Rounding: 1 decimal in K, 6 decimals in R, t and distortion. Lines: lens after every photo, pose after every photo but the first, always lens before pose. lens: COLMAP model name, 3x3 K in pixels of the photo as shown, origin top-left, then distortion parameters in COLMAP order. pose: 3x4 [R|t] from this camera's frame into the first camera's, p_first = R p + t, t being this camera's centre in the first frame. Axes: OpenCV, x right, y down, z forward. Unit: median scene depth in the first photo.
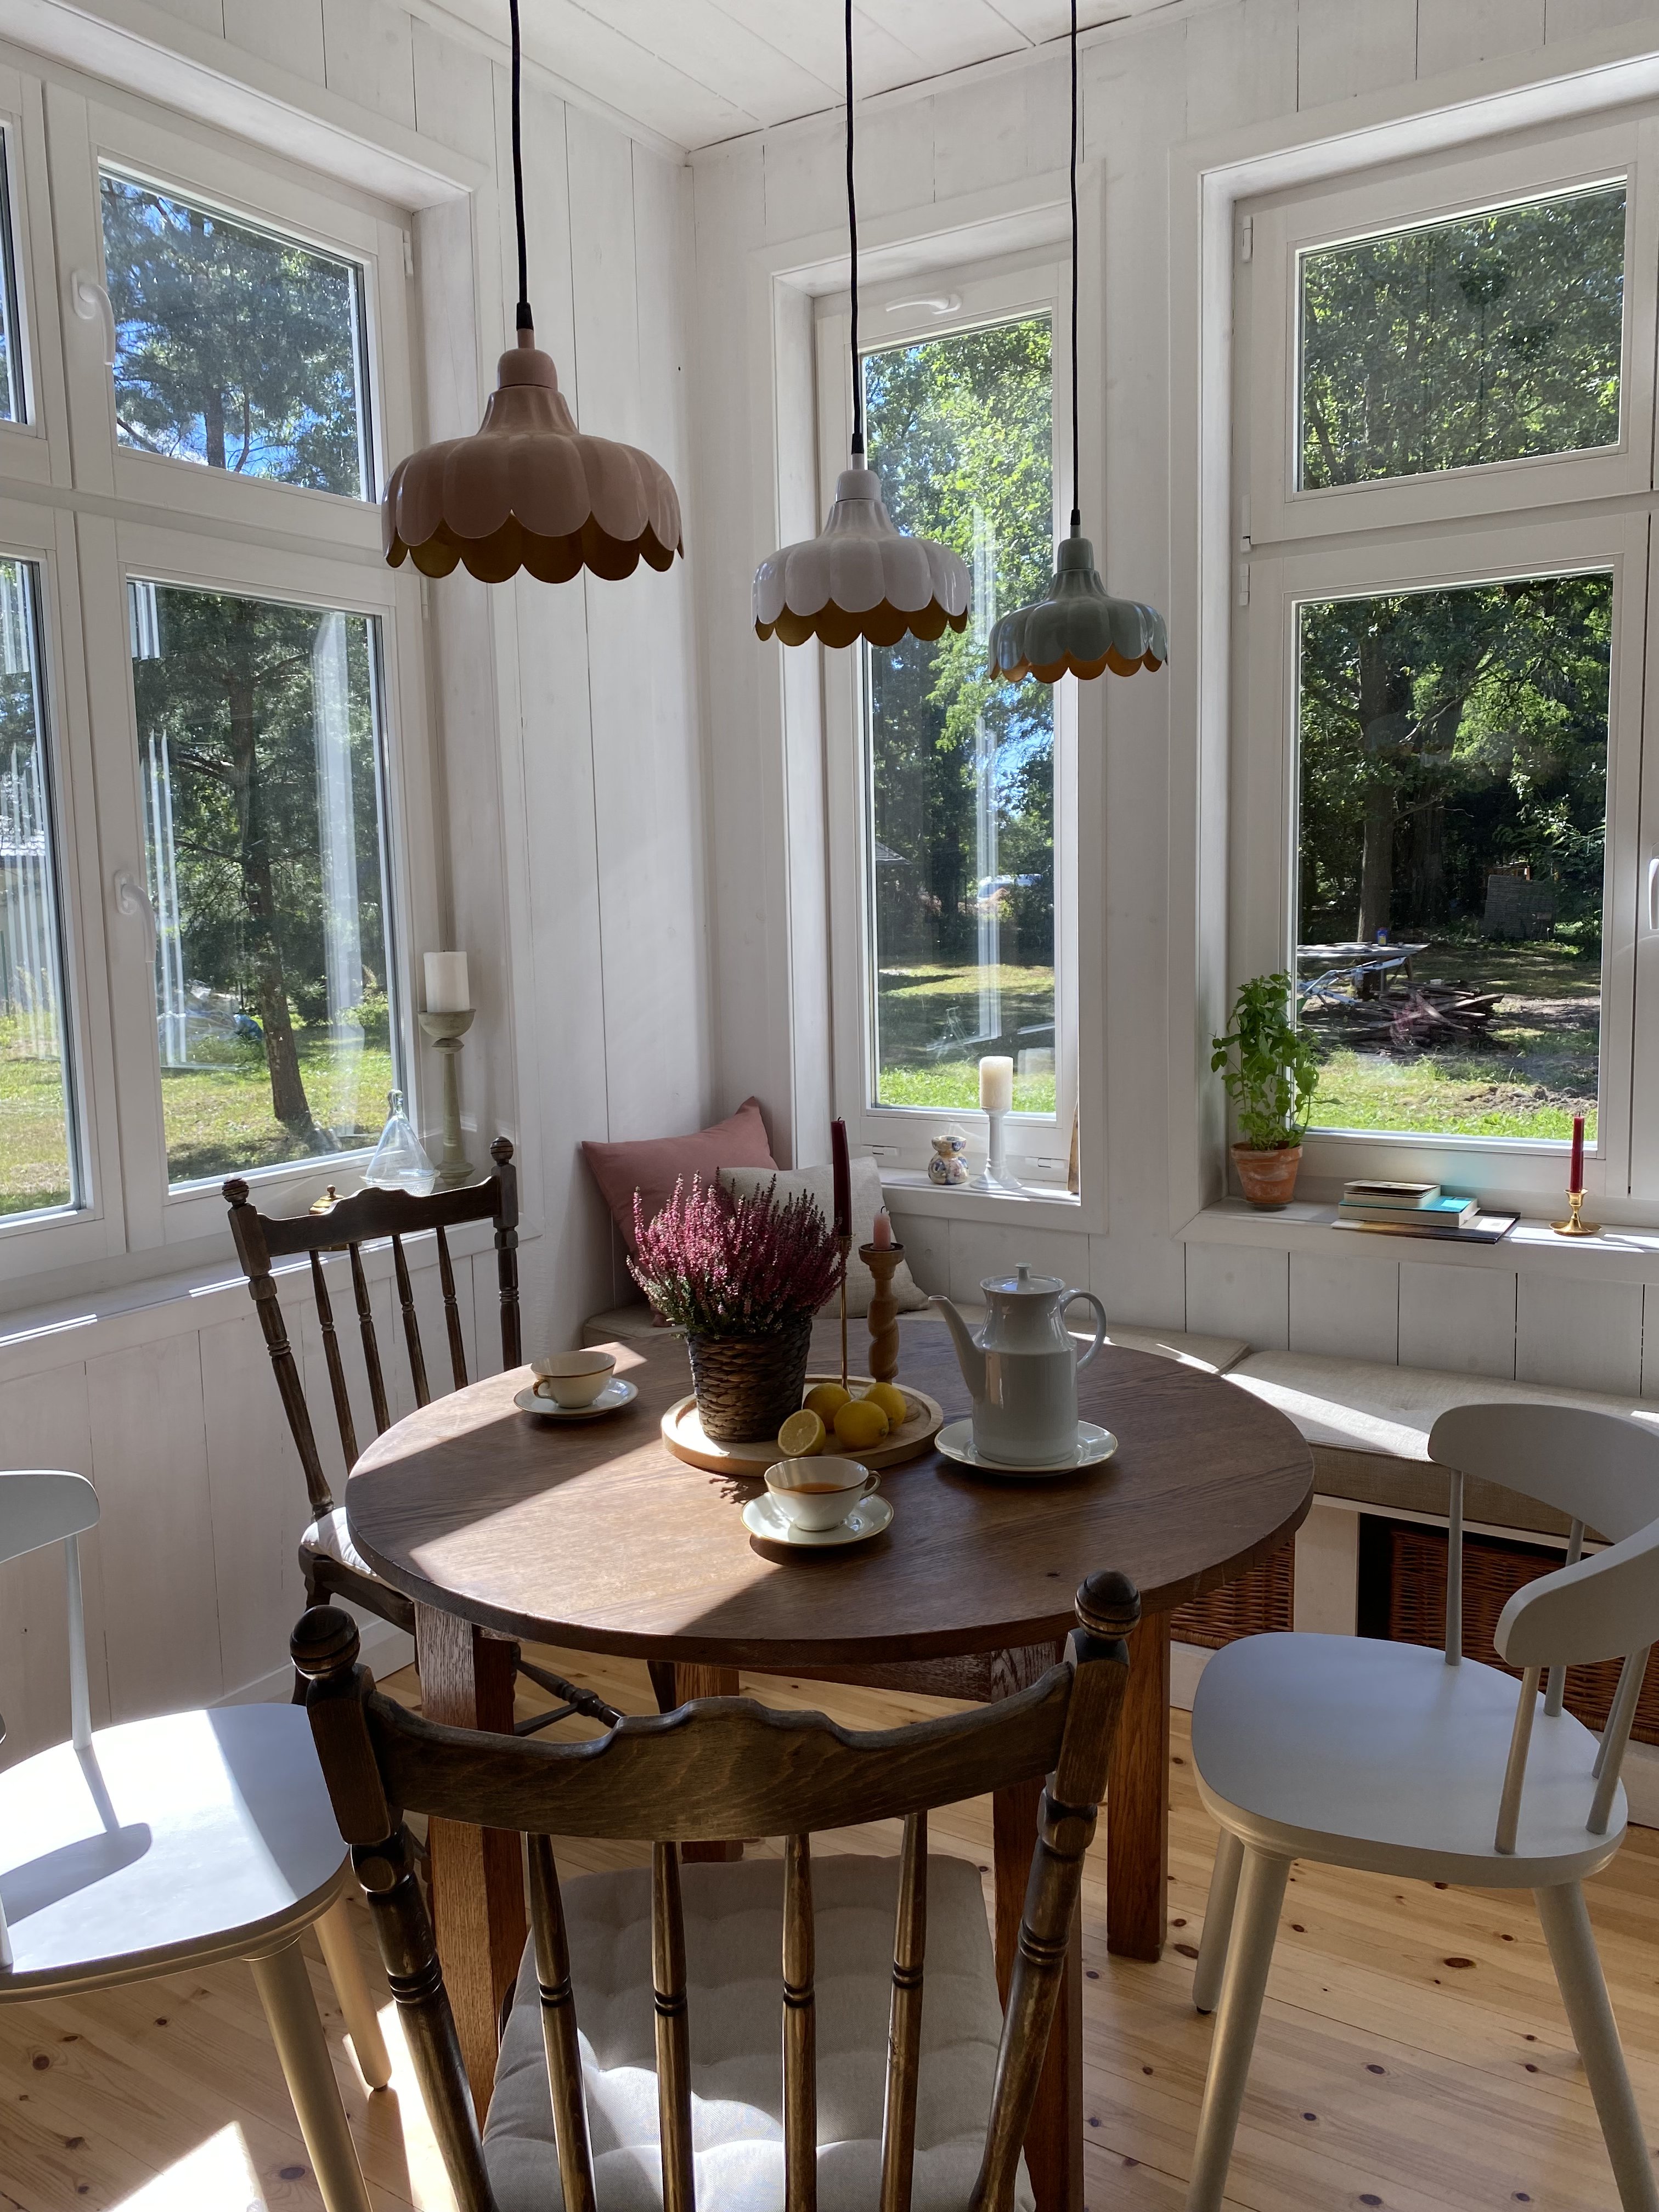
lens RADIAL K [[1683.7, 0, 829.3], [0, 1683.7, 1095.9], [0, 0, 1]] dist [0.085519, -0.119831]
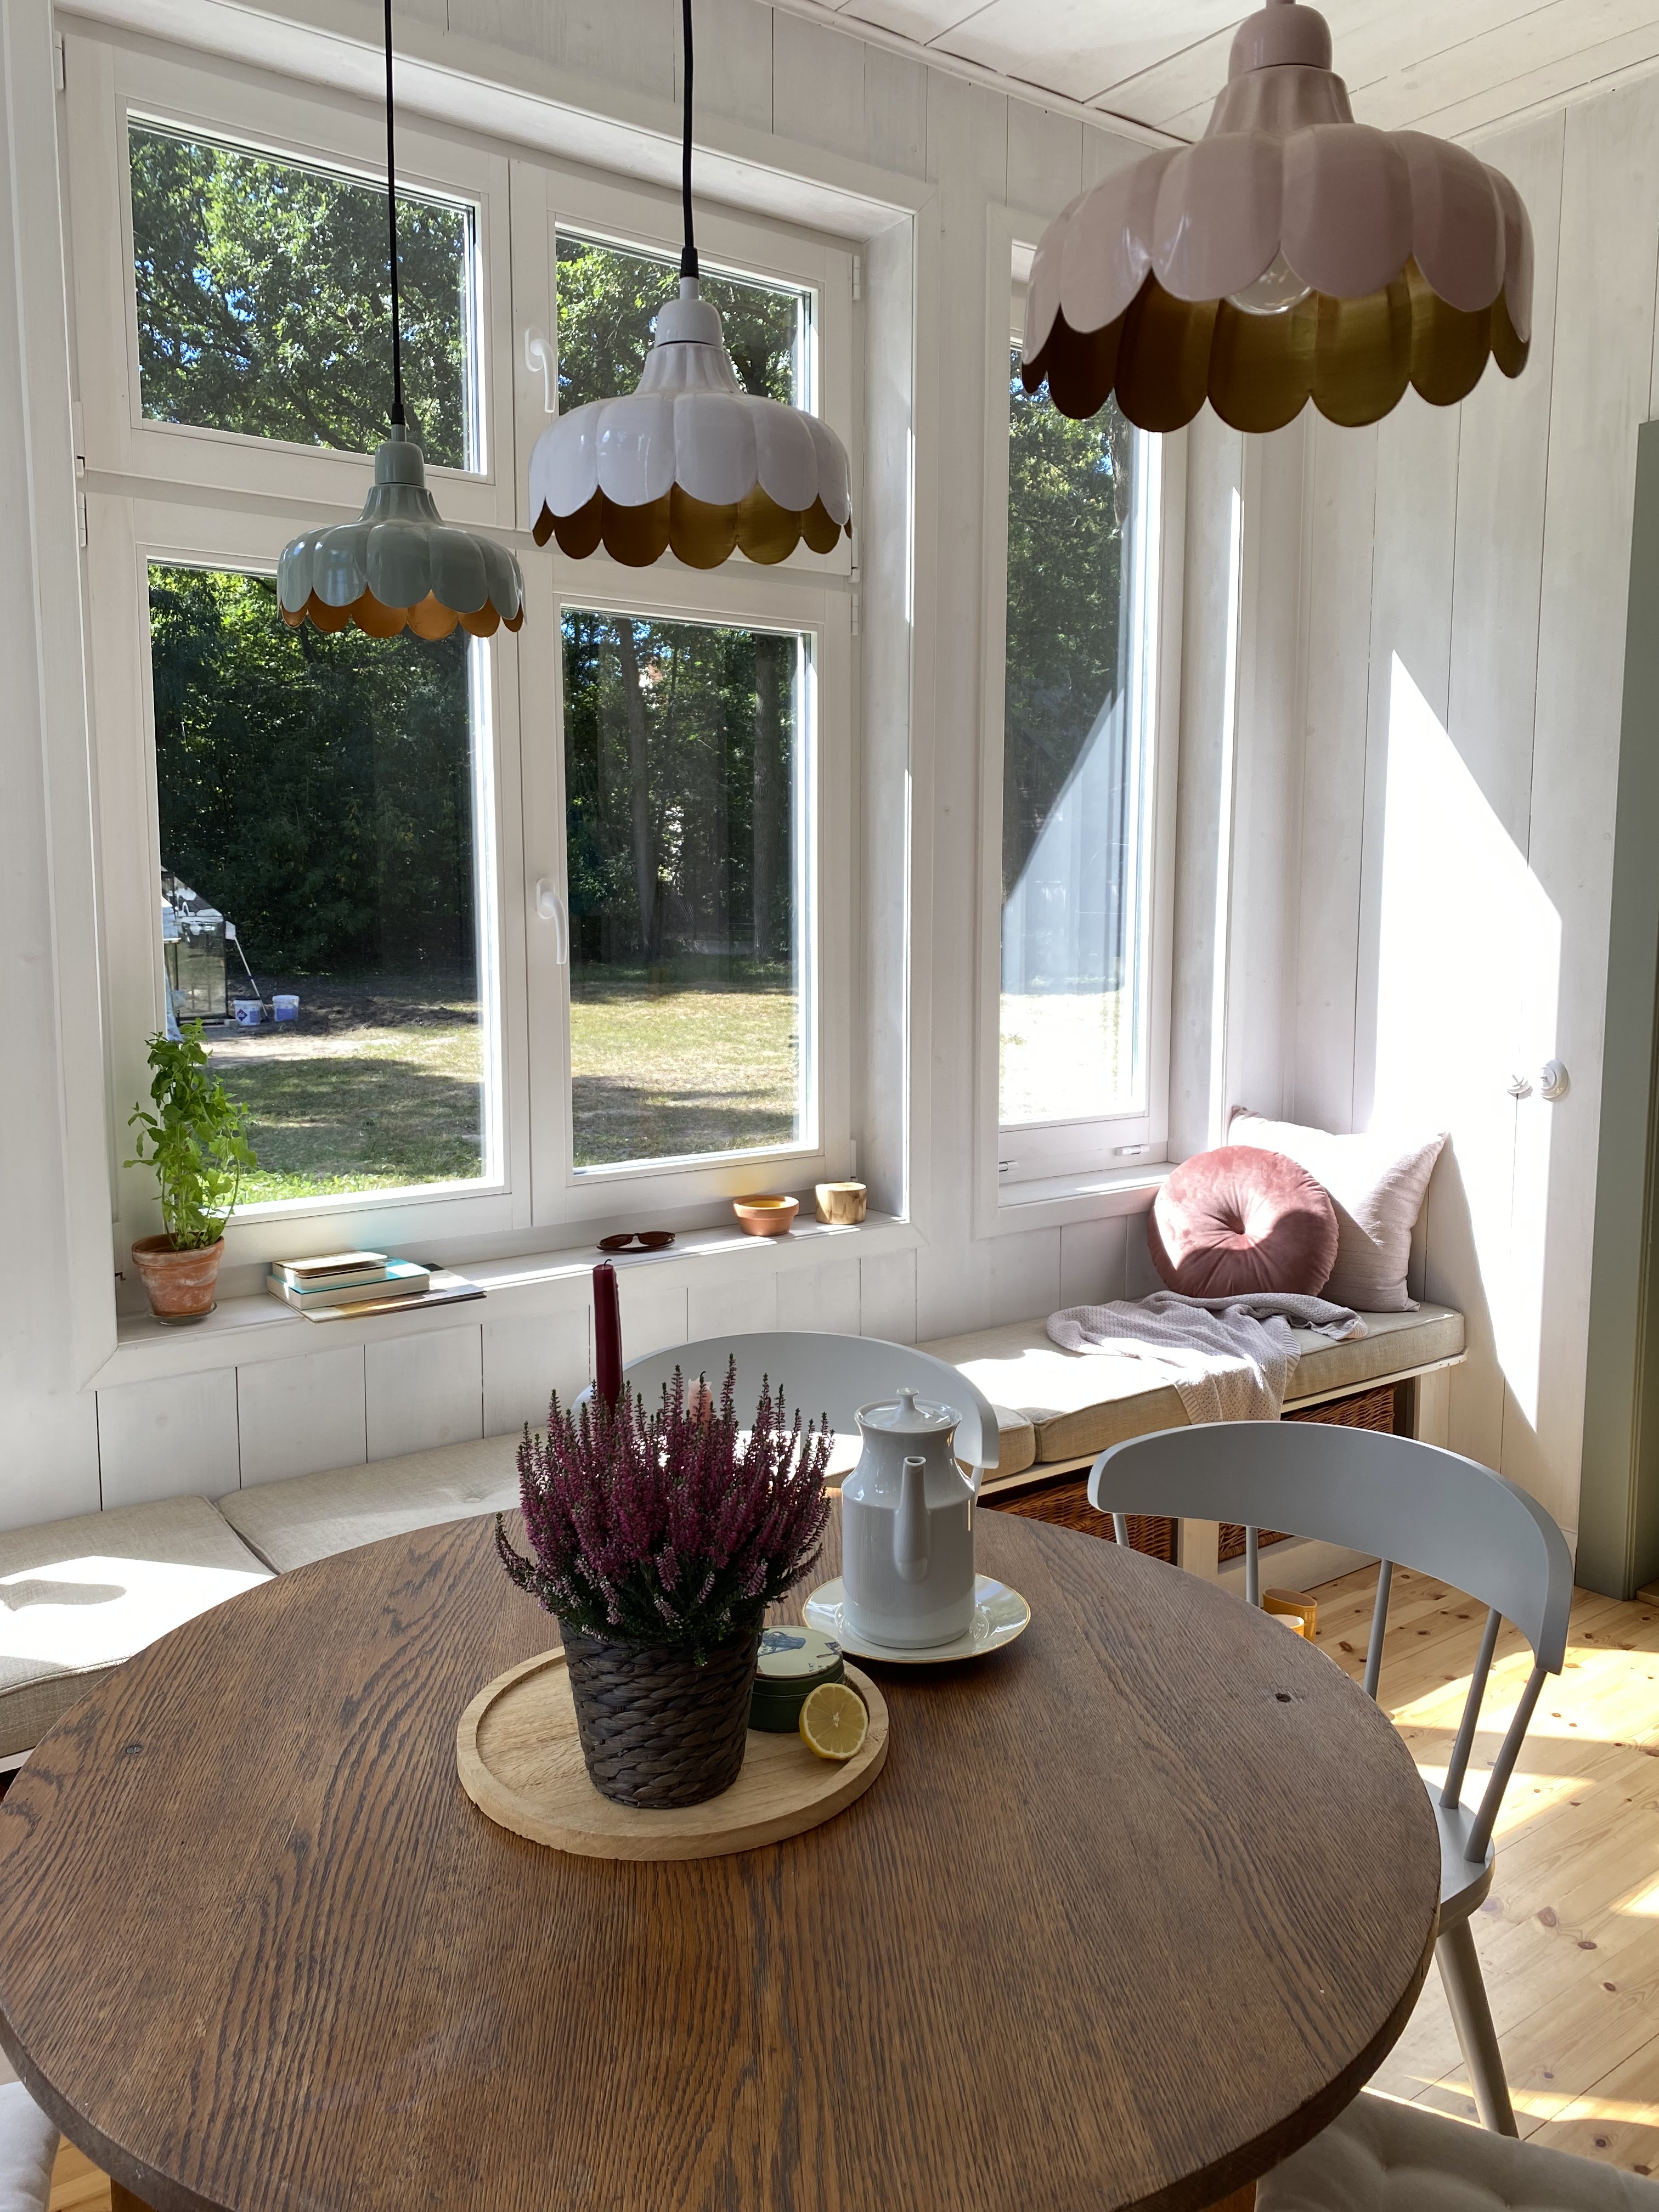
lens RADIAL K [[1683.7, 0, 829.3], [0, 1683.7, 1095.9], [0, 0, 1]] dist [0.085519, -0.119831]
pose [[0.350087, -0.091712, 0.932217, -0.395729], [0.097900, 0.993328, 0.060958, -0.061163], [-0.931587, 0.069923, 0.356729, 0.460152]]
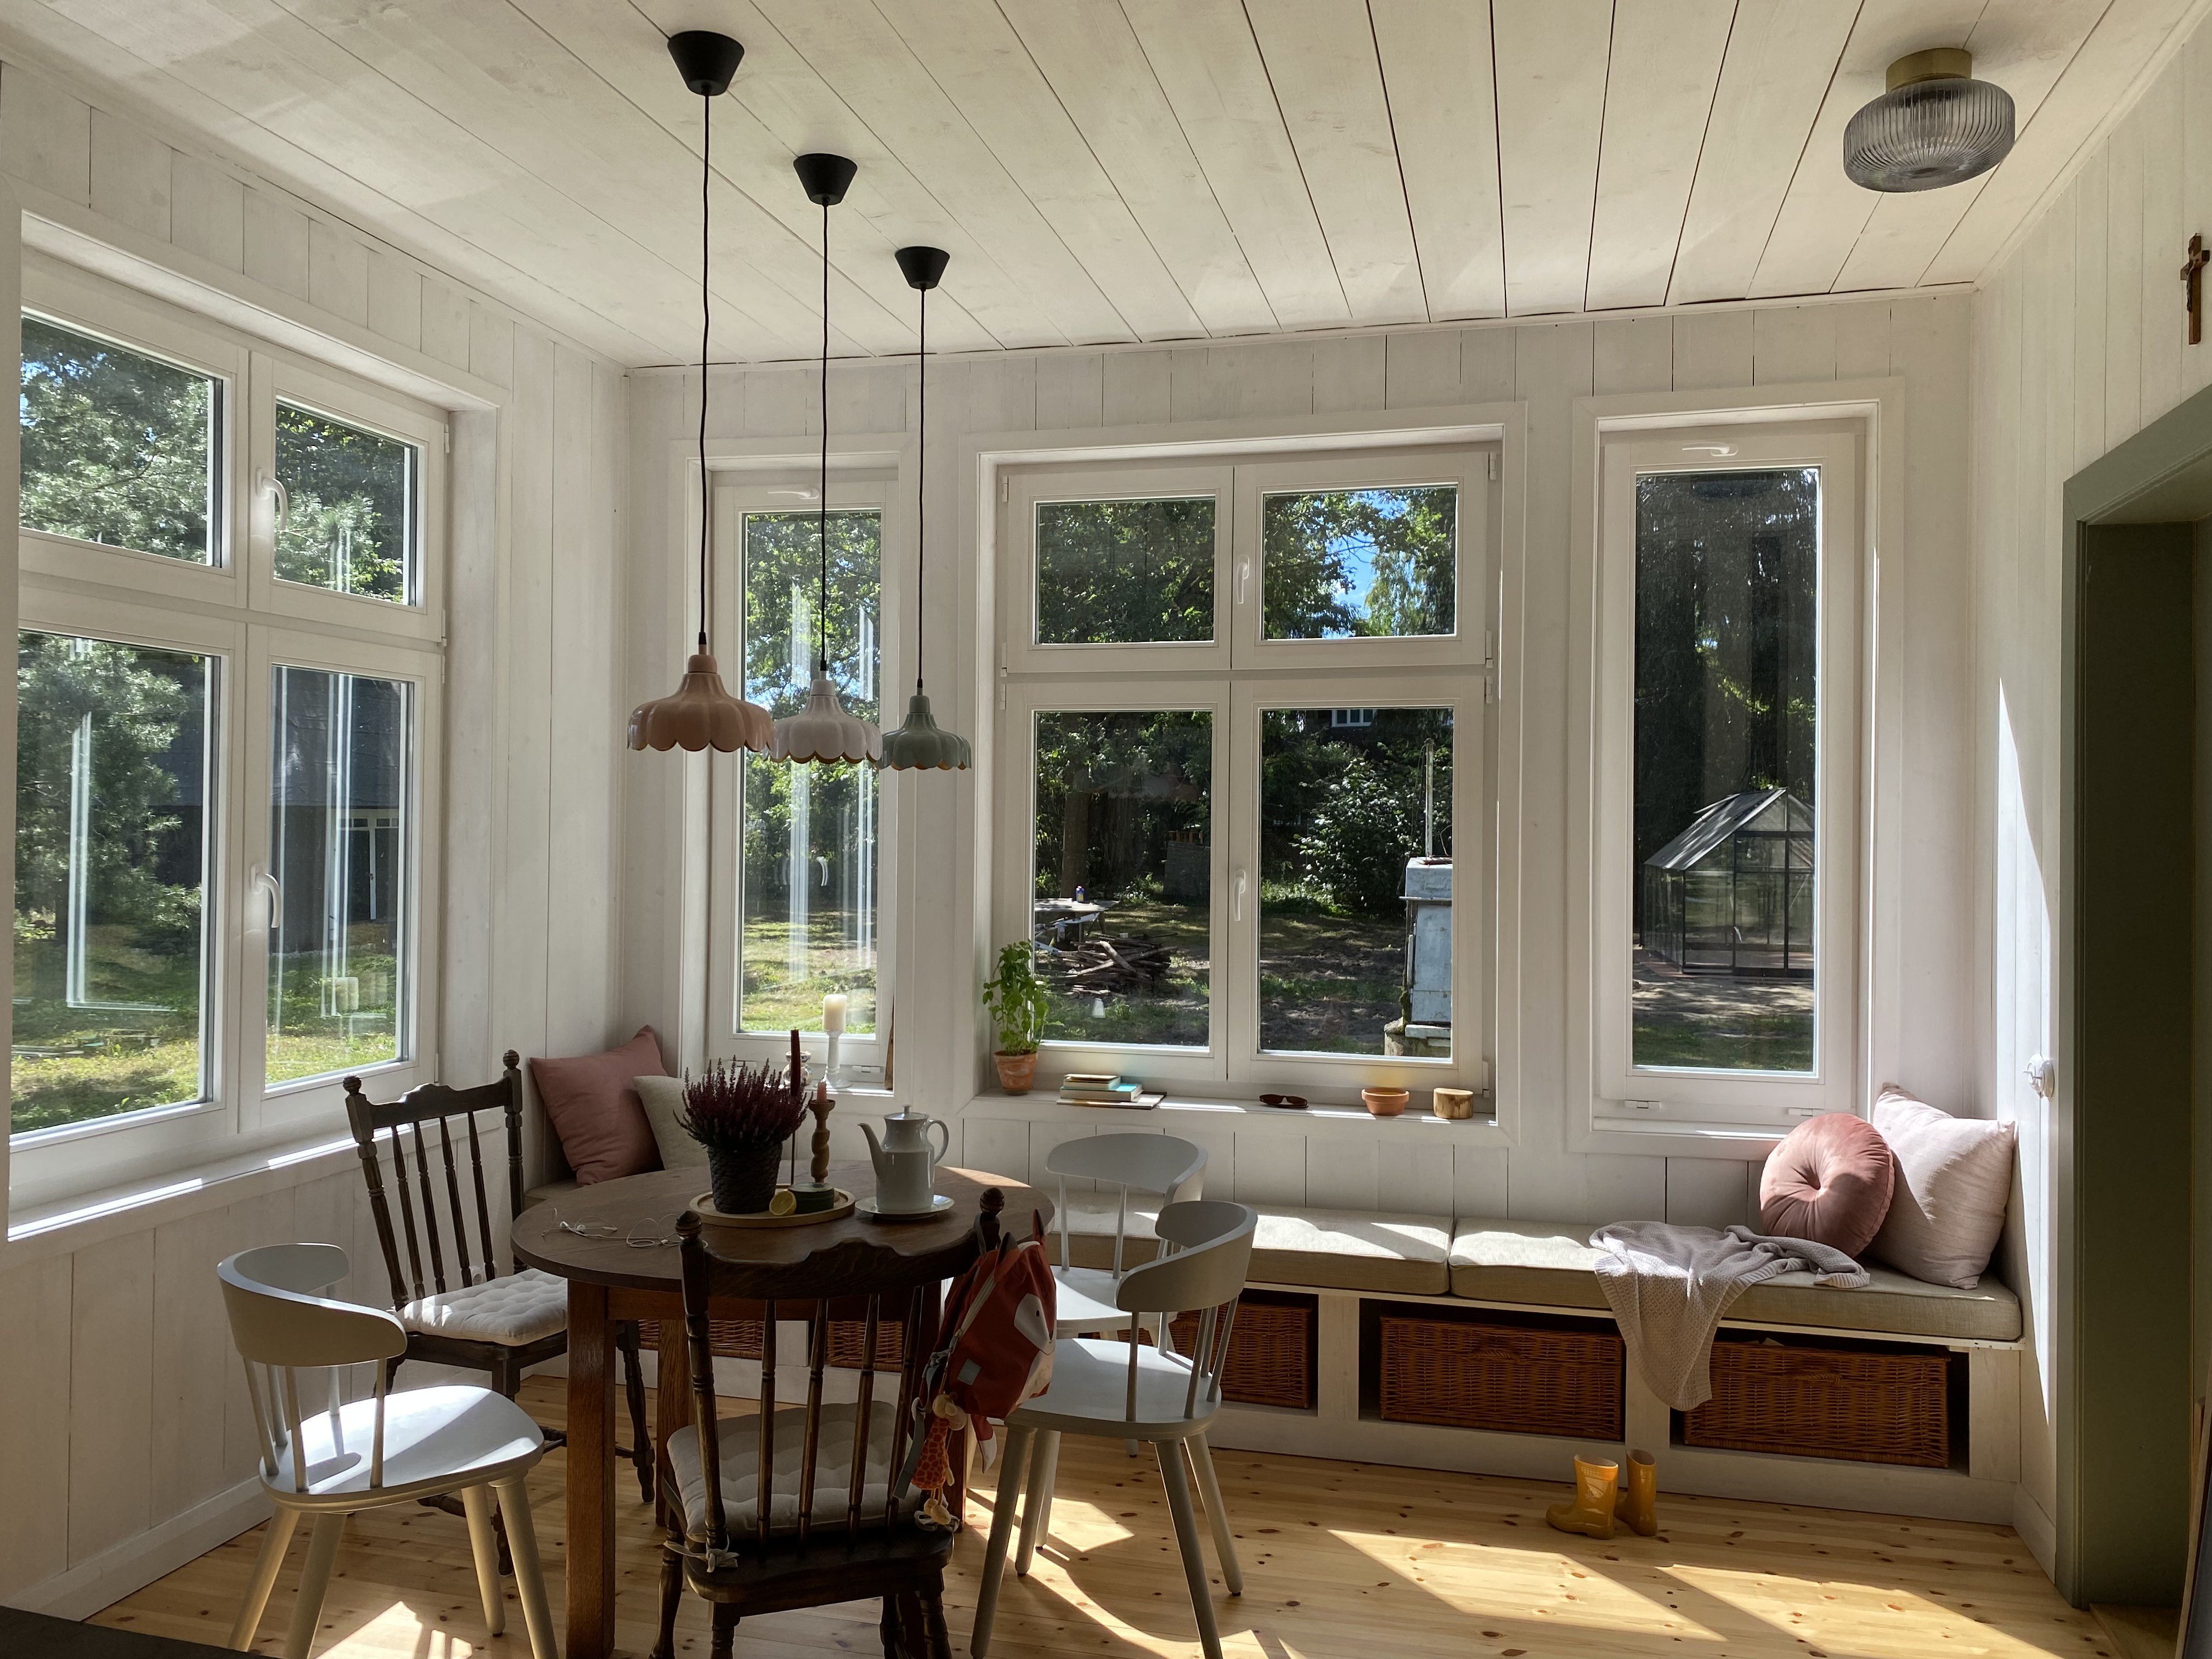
lens RADIAL K [[1683.7, 0, 1112.2], [0, 1683.7, 824.9], [0, 0, 1]] dist [0.085519, -0.119831]
pose [[0.944894, 0.037237, 0.325252, -0.176496], [0.003441, 0.992325, -0.123607, 0.014522], [-0.327358, 0.117915, 0.937514, -0.523058]]
